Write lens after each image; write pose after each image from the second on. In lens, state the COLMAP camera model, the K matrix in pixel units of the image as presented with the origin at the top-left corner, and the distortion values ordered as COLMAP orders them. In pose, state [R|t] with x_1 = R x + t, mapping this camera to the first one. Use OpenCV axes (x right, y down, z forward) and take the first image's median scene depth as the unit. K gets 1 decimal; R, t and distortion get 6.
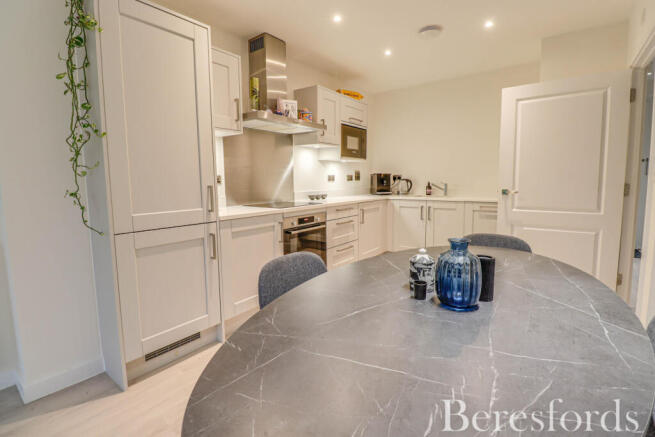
lens RADIAL K [[313.4, 0, 330.2], [0, 313.4, 210.4], [0, 0, 1]] dist [-0.014043, -0.001728]
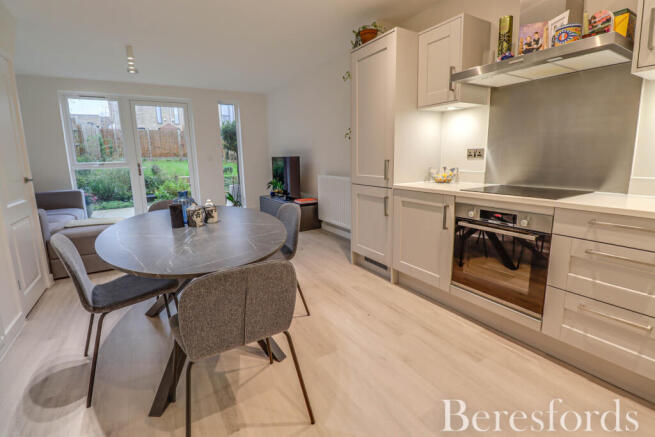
lens RADIAL K [[306.8, 0, 334.1], [0, 306.8, 205.4], [0, 0, 1]] dist [0.000730, -0.012575]
pose [[-0.378248, 0.164063, -0.911050, 0.727849], [-0.071819, 0.976002, 0.205578, -0.113863], [0.922914, 0.143190, -0.357388, 1.037210]]
